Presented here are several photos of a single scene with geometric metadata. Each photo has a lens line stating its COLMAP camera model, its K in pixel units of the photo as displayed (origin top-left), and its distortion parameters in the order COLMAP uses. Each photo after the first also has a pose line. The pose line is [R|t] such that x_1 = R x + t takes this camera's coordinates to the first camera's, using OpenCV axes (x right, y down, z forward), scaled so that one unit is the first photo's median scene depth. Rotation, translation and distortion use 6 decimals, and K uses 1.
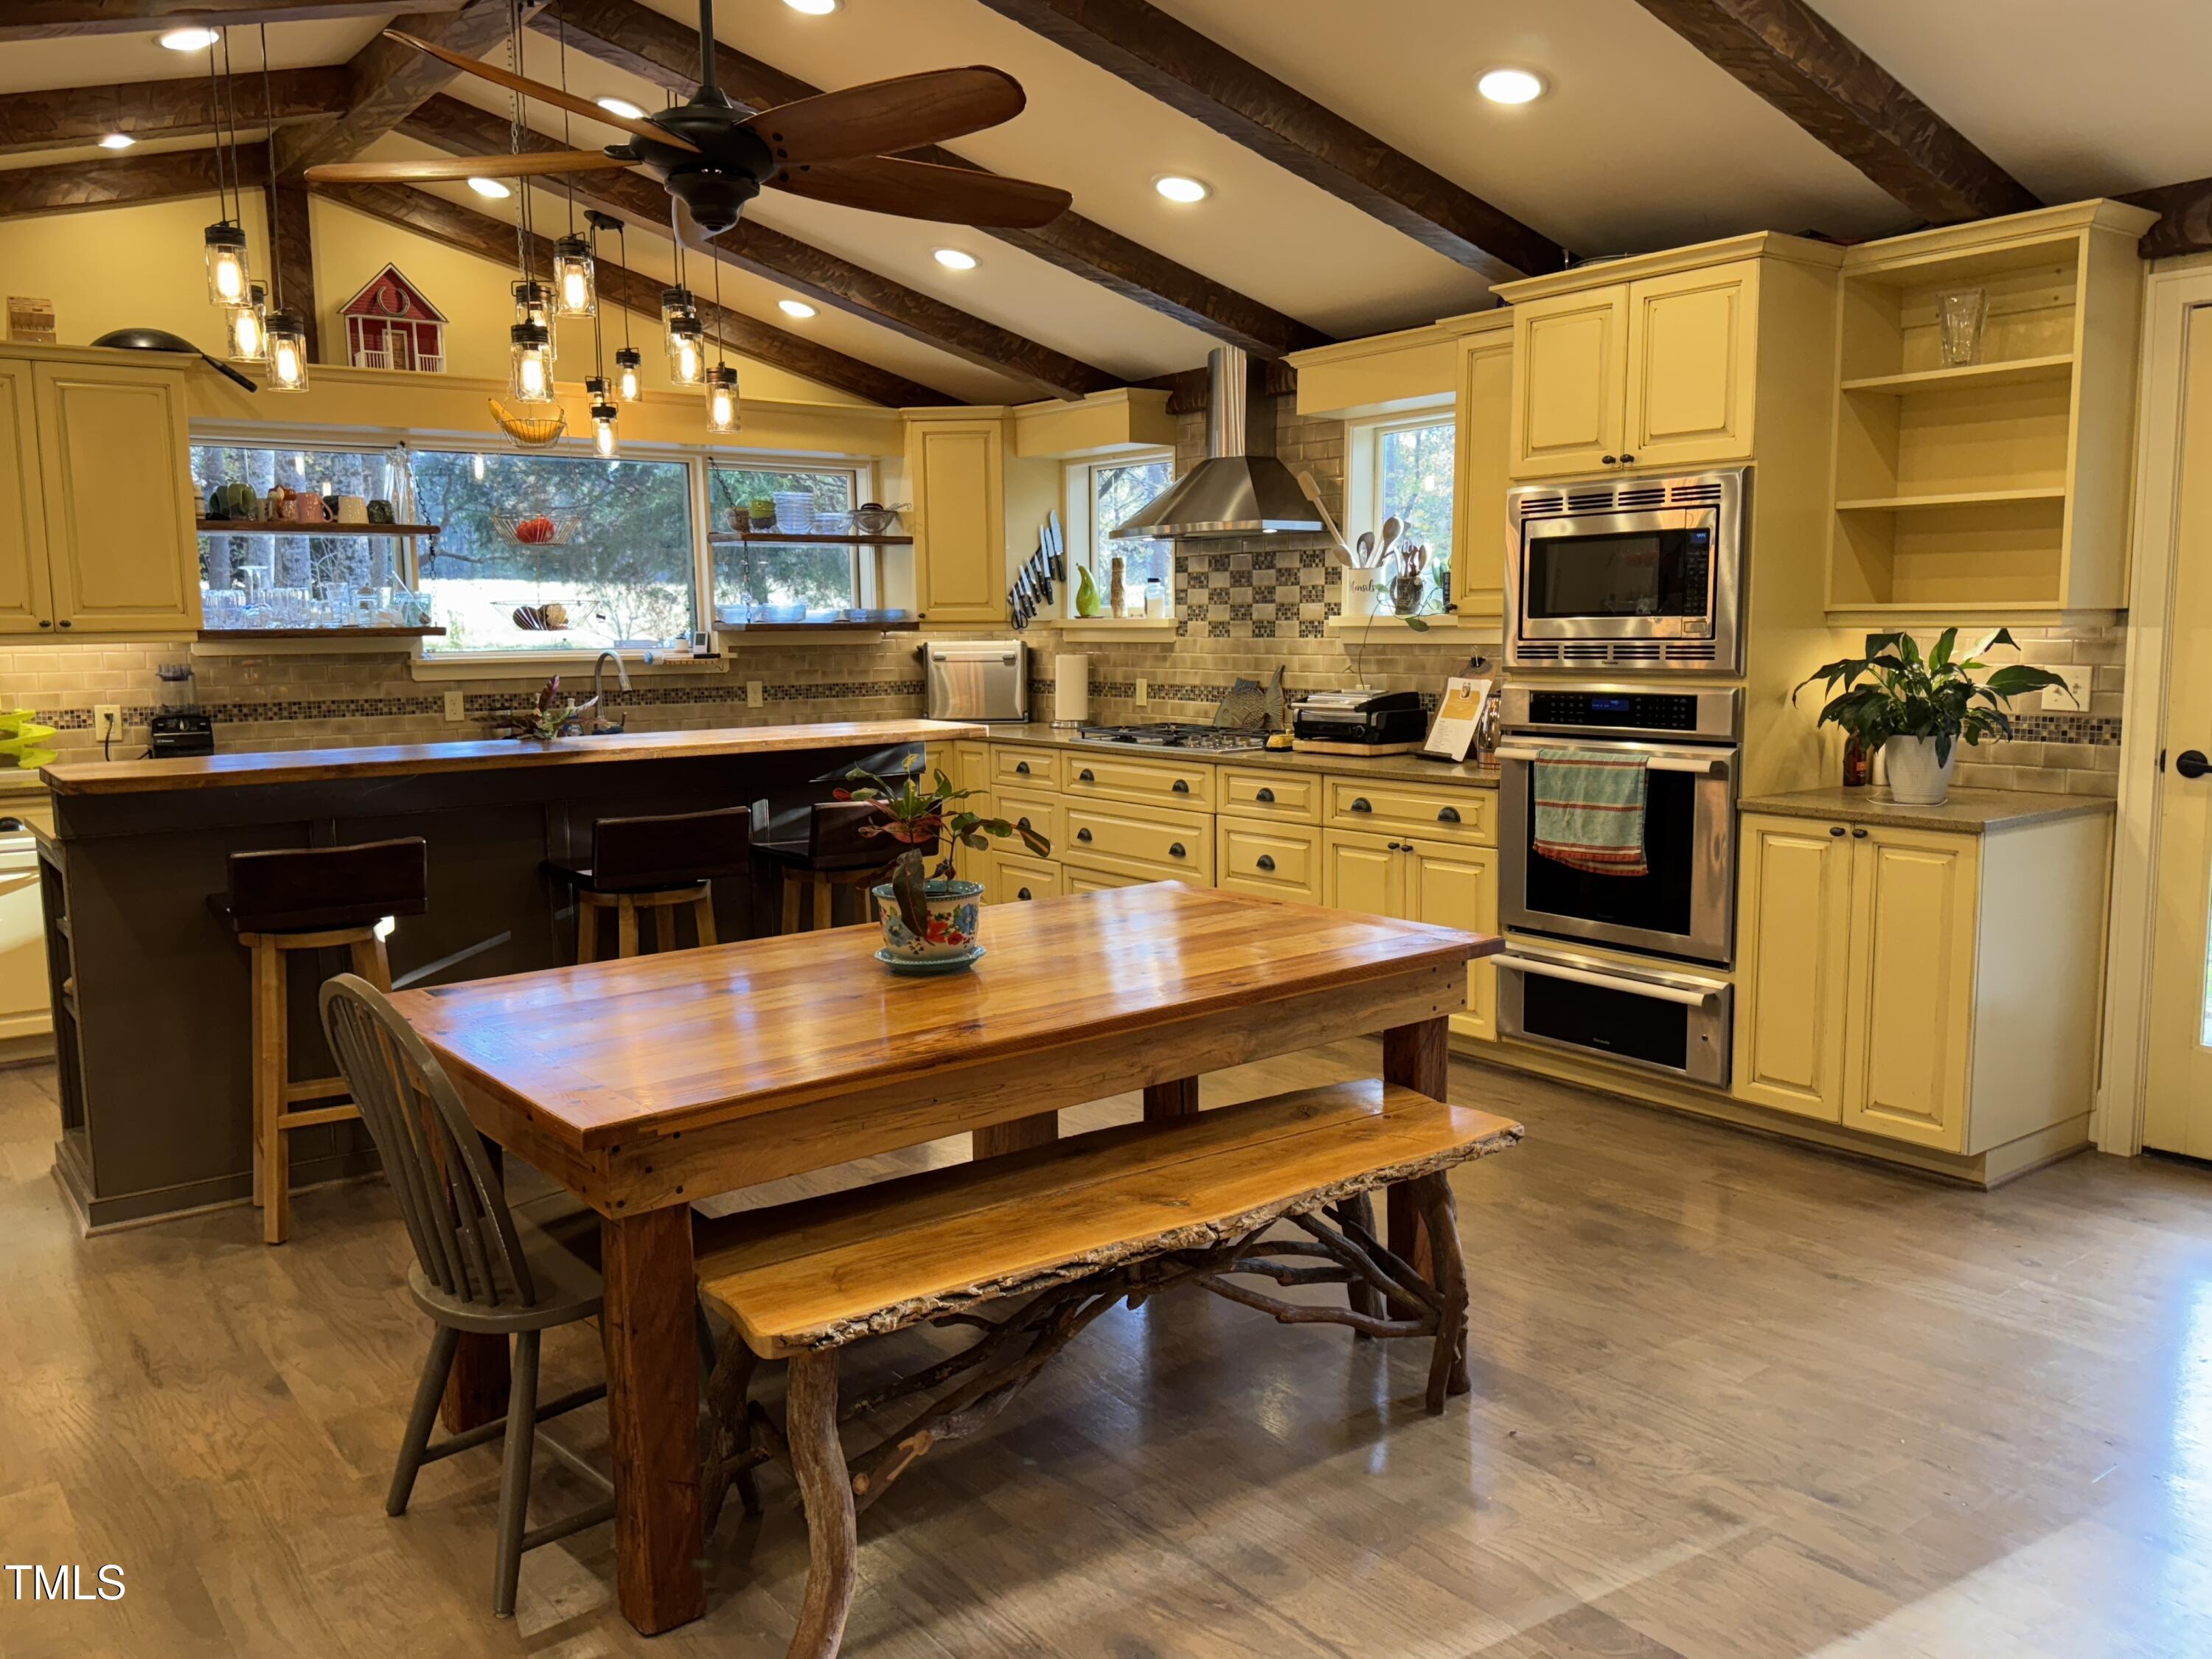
lens RADIAL K [[1731.6, 0, 1105.3], [0, 1731.6, 847.5], [0, 0, 1]] dist [0.043747, -0.069170]
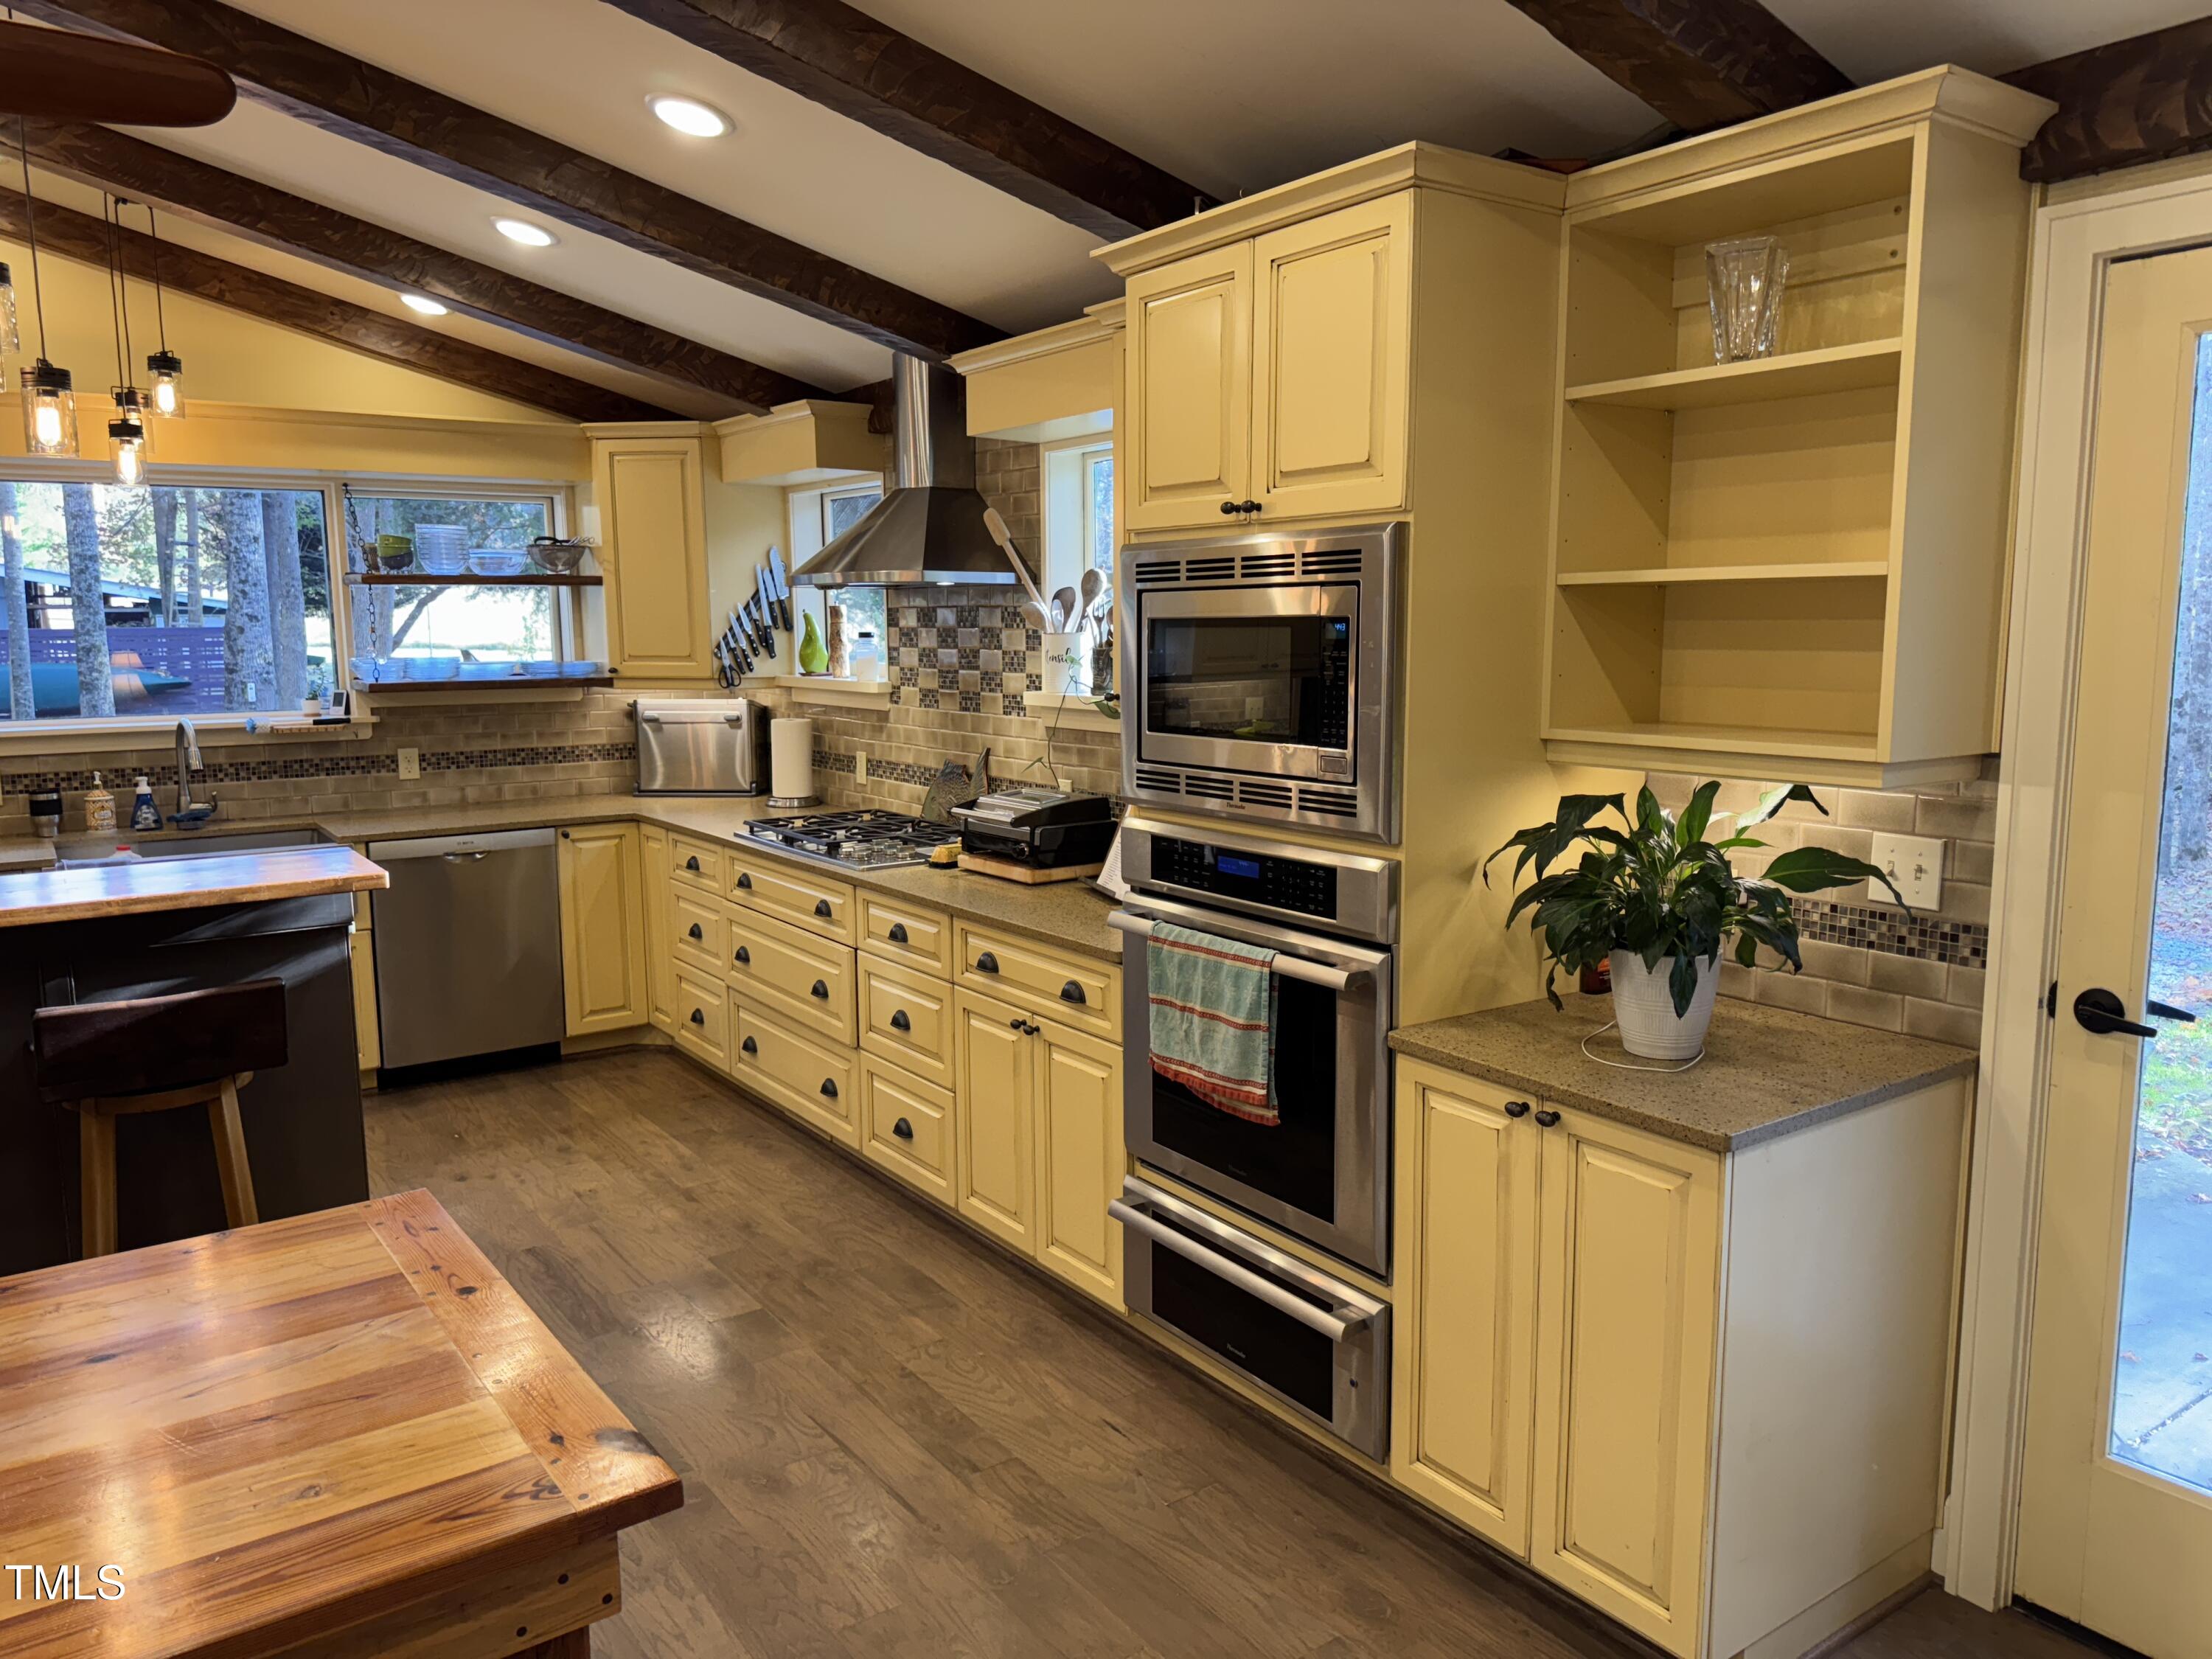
lens RADIAL K [[1578.5, 0, 1116.4], [0, 1578.5, 844.1], [0, 0, 1]] dist [0.041703, -0.055530]
pose [[0.999489, 0.010253, -0.030261, 0.261003], [-0.009941, 0.999896, 0.010432, -0.096839], [0.030365, -0.010125, 0.999488, 0.381739]]
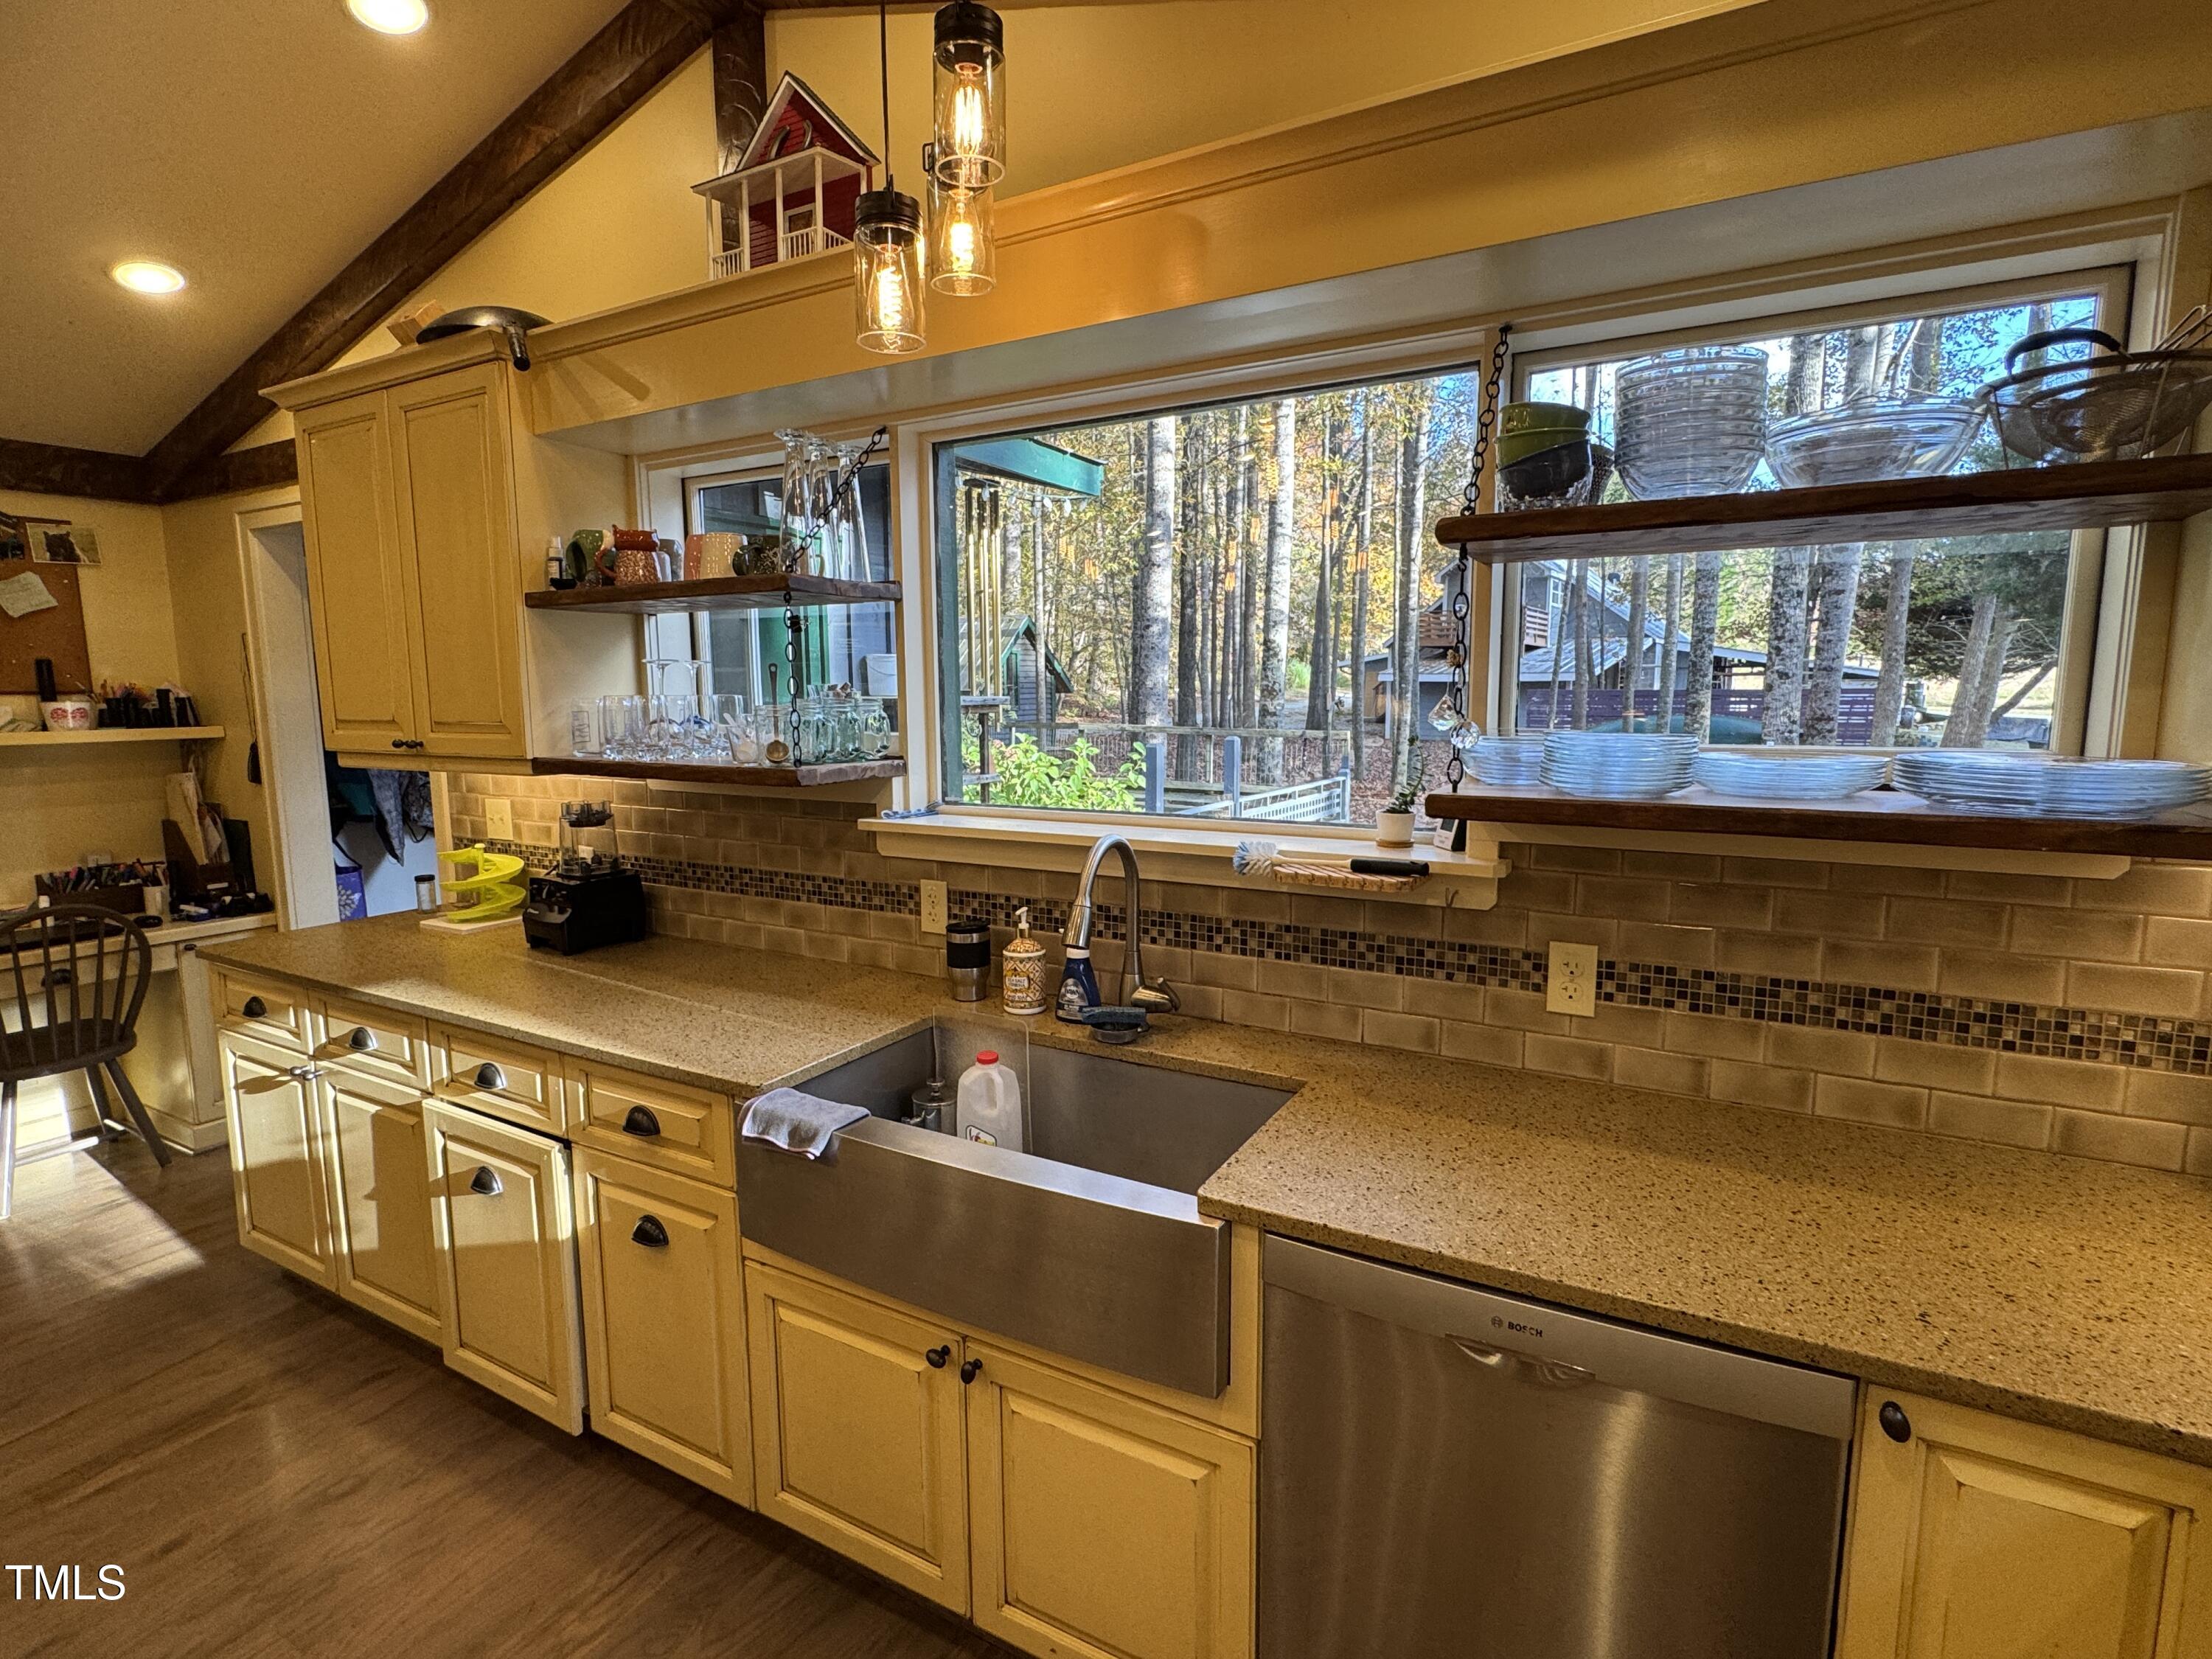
lens RADIAL K [[1087.1, 0, 1093.8], [0, 1087.1, 841.9], [0, 0, 1]] dist [-0.011845, -0.001426]
pose [[0.390010, 0.134003, -0.911008, -0.064941], [-0.117958, 0.988474, 0.094899, -0.199881], [0.913224, 0.070449, 0.401322, 1.299397]]
